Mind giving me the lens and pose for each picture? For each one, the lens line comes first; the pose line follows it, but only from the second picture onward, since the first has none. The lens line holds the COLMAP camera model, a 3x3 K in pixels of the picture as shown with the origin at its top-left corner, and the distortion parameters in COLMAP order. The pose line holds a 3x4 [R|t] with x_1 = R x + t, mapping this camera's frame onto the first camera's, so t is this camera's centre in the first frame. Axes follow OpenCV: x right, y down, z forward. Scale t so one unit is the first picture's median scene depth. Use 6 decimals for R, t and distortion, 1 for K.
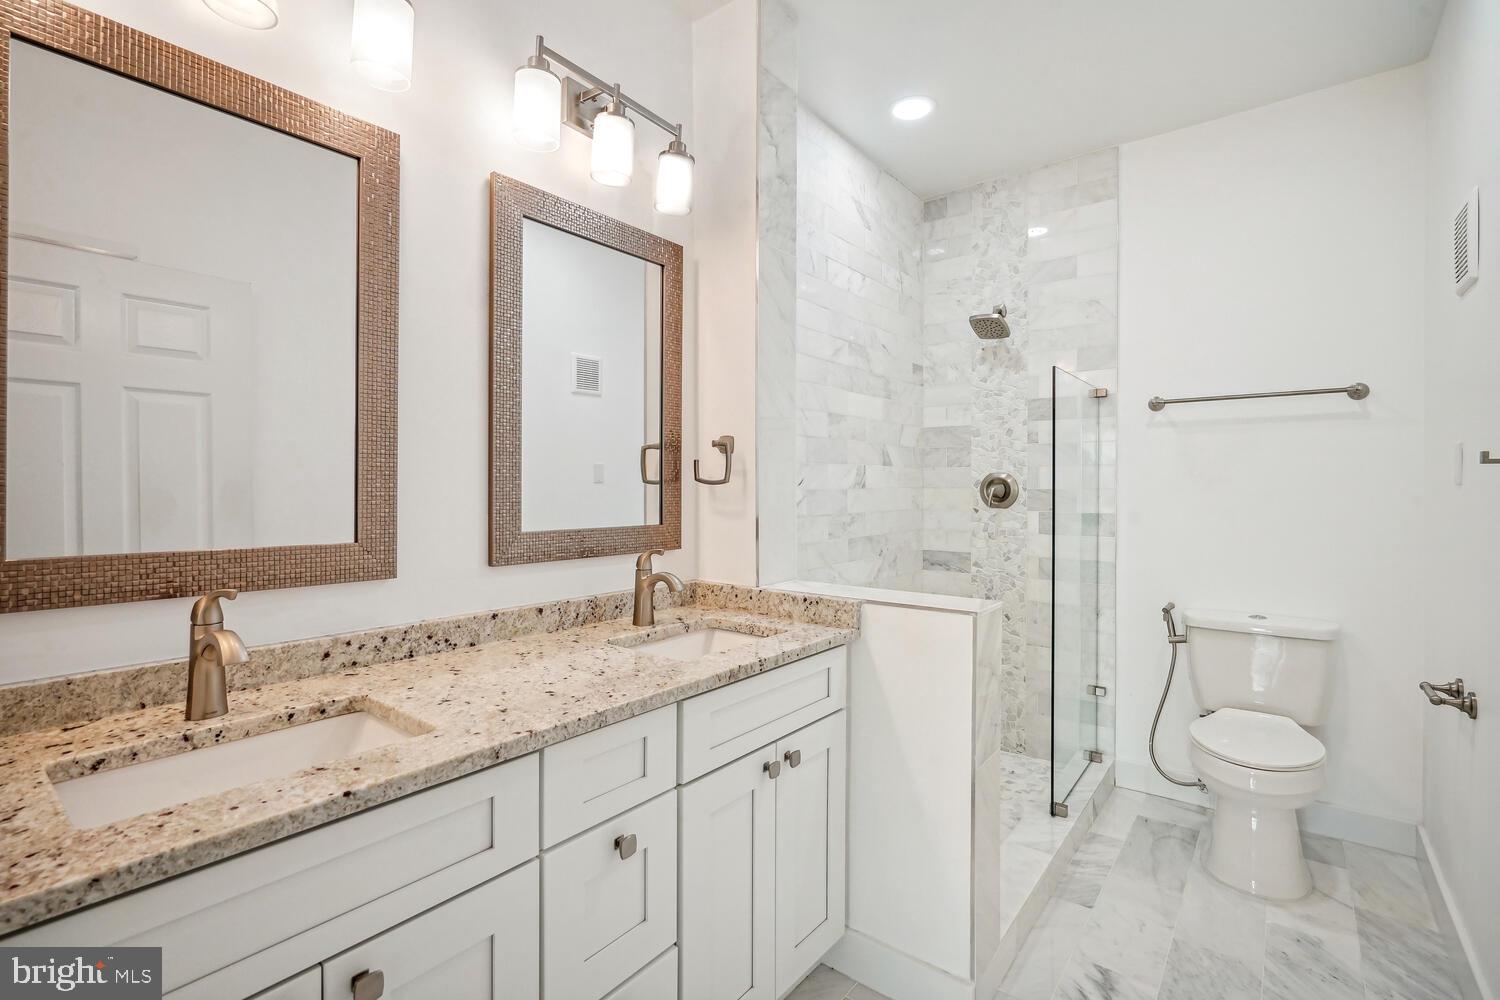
lens RADIAL K [[686.3, 0, 750.7], [0, 686.3, 493.3], [0, 0, 1]] dist [-0.003426, -0.000340]
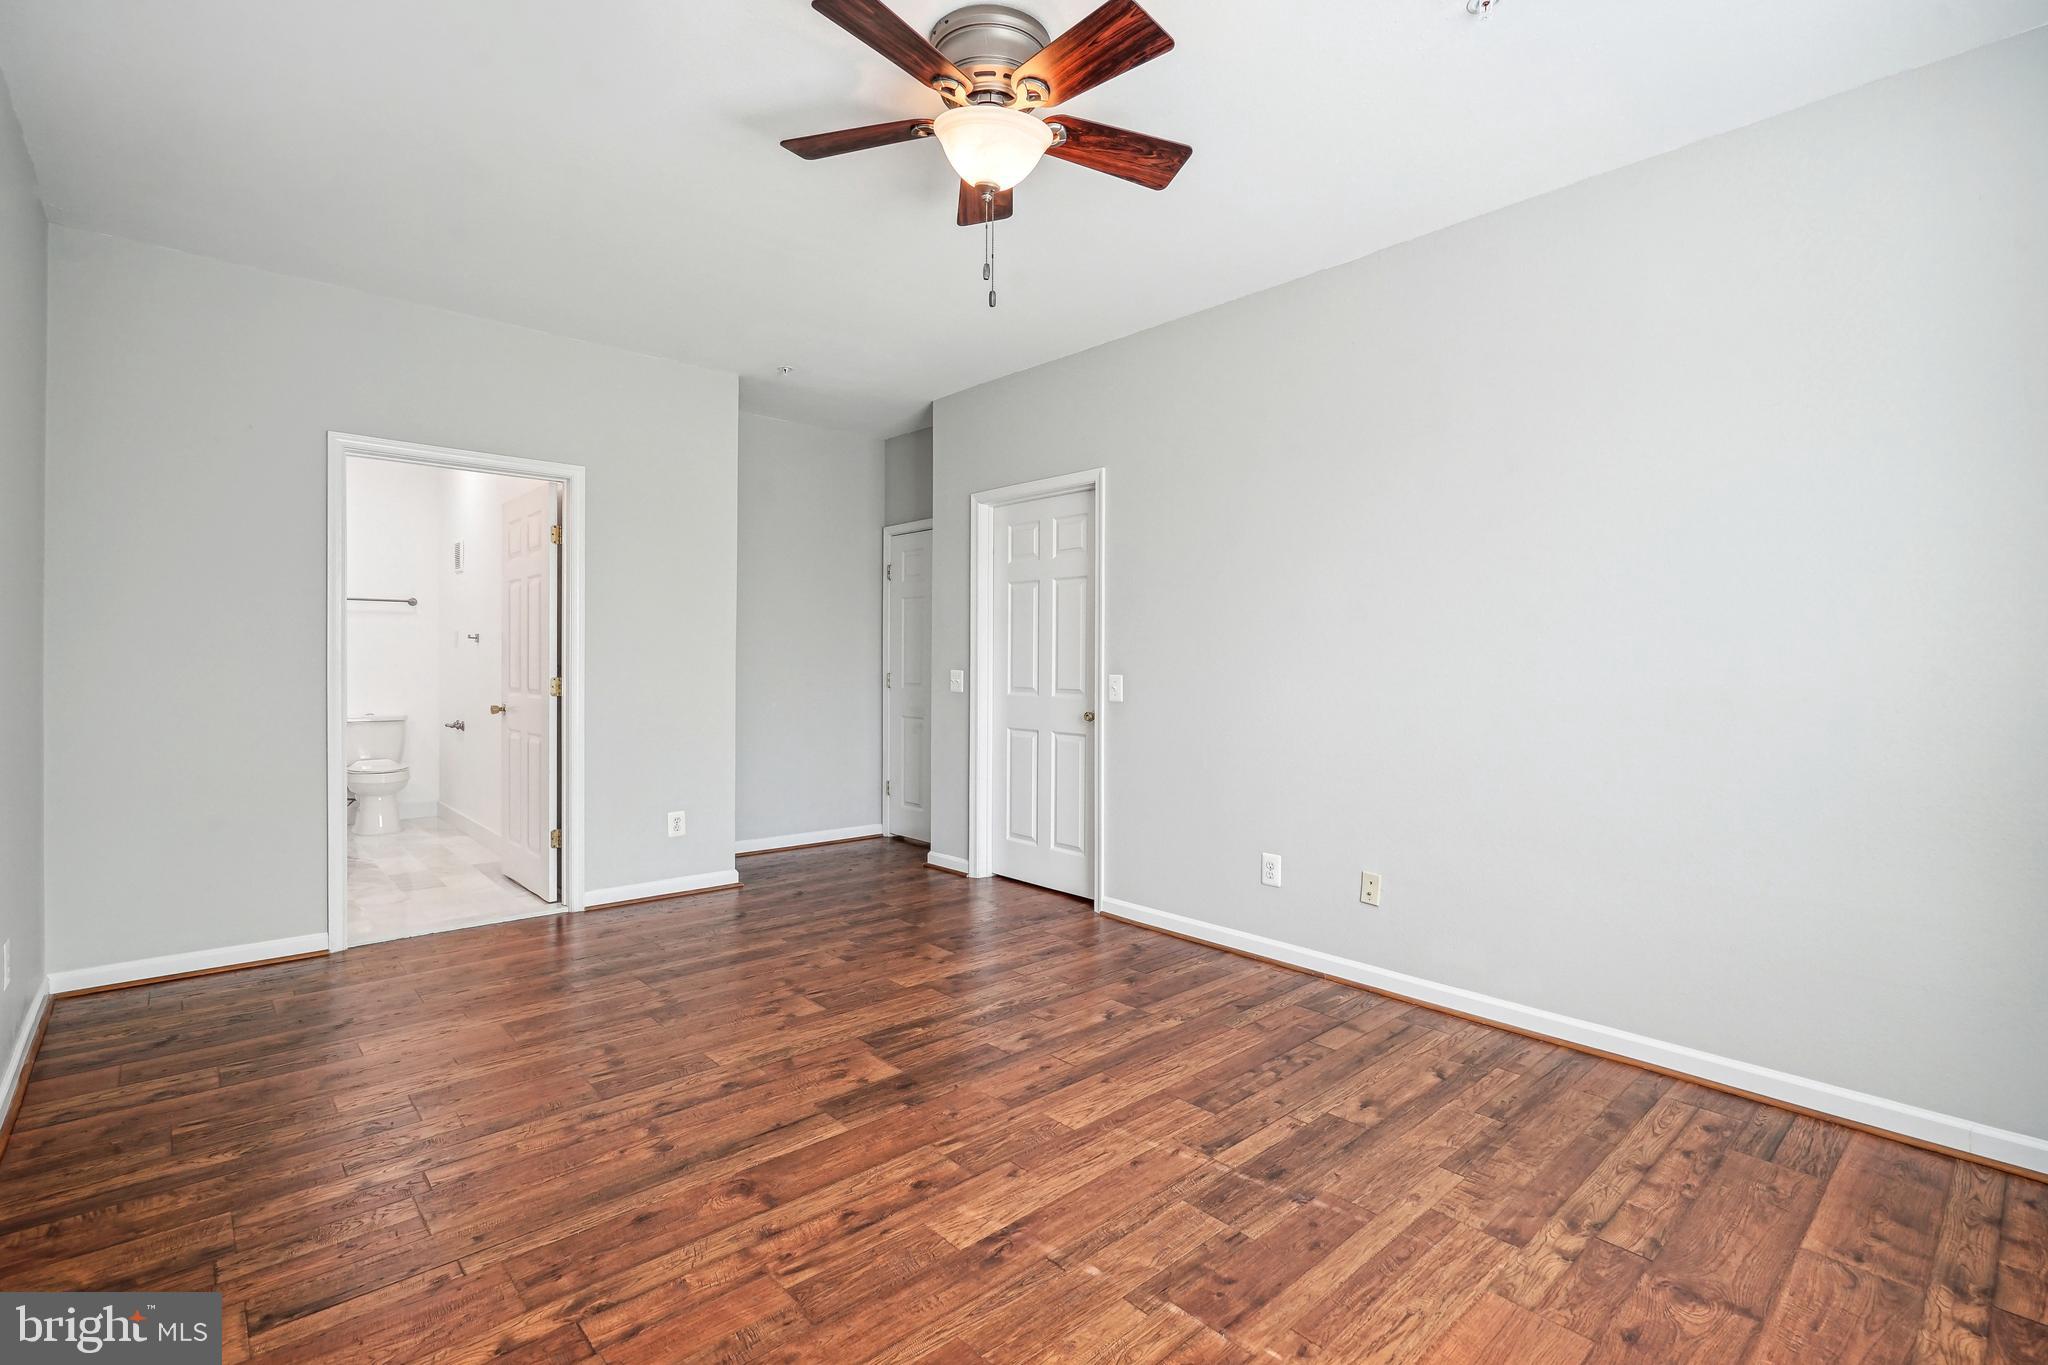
lens RADIAL K [[934.0, 0, 1022.7], [0, 934.0, 668.0], [0, 0, 1]] dist [0.001896, 0.000449]
pose [[0.164836, -0.003230, 0.986316, -1.657699], [-0.005864, 0.999974, 0.004255, 0.031212], [-0.986304, -0.006485, 0.164812, -1.339977]]
